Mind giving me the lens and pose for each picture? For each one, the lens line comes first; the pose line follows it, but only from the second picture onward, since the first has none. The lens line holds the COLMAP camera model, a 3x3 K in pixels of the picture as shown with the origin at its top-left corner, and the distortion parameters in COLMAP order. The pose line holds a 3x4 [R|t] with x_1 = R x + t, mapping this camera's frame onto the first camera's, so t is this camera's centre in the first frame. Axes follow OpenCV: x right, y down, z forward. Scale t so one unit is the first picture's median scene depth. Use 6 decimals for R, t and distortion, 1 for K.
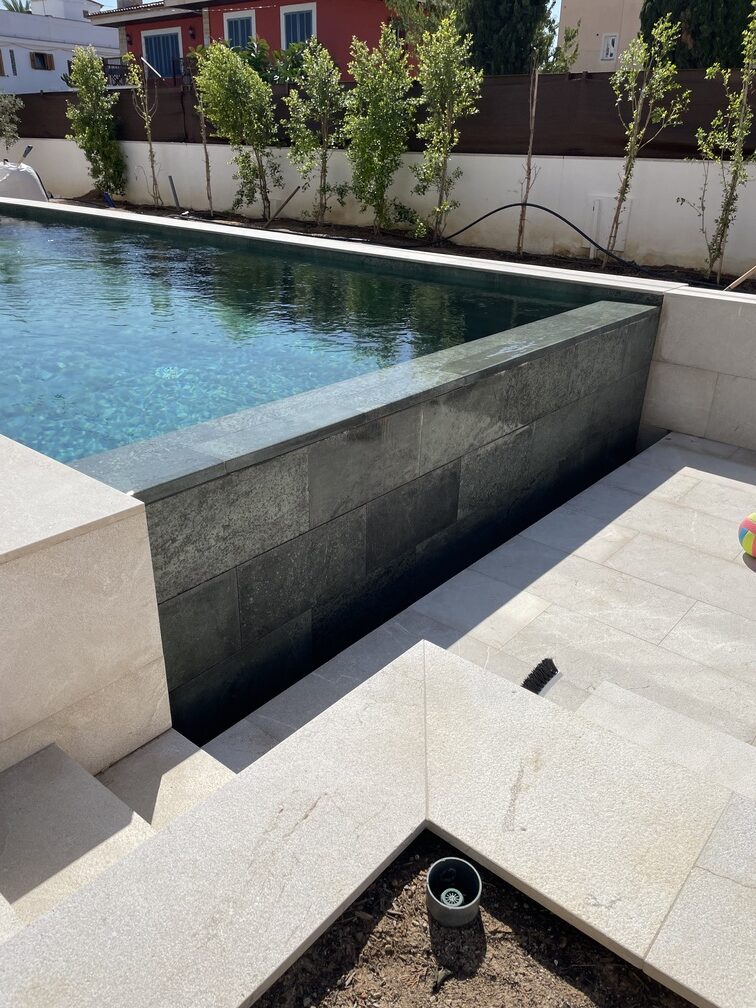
lens RADIAL K [[755.3, 0, 378.0], [0, 755.3, 504.0], [0, 0, 1]] dist [0.091485, -0.112729]
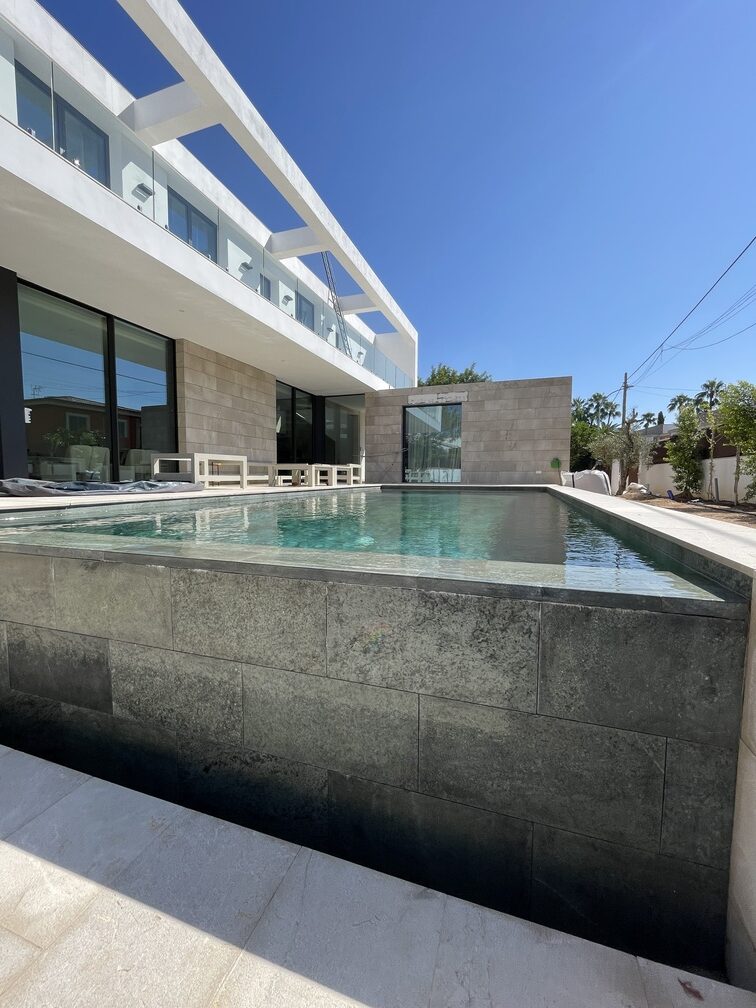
lens RADIAL K [[409.0, 0, 378.0], [0, 409.0, 504.0], [0, 0, 1]] dist [-0.000018, -0.000103]
pose [[0.356283, 0.041339, -0.933463, 0.627975], [-0.393139, 0.912921, -0.109624, -0.263491], [0.847646, 0.406038, 0.341510, 0.949464]]
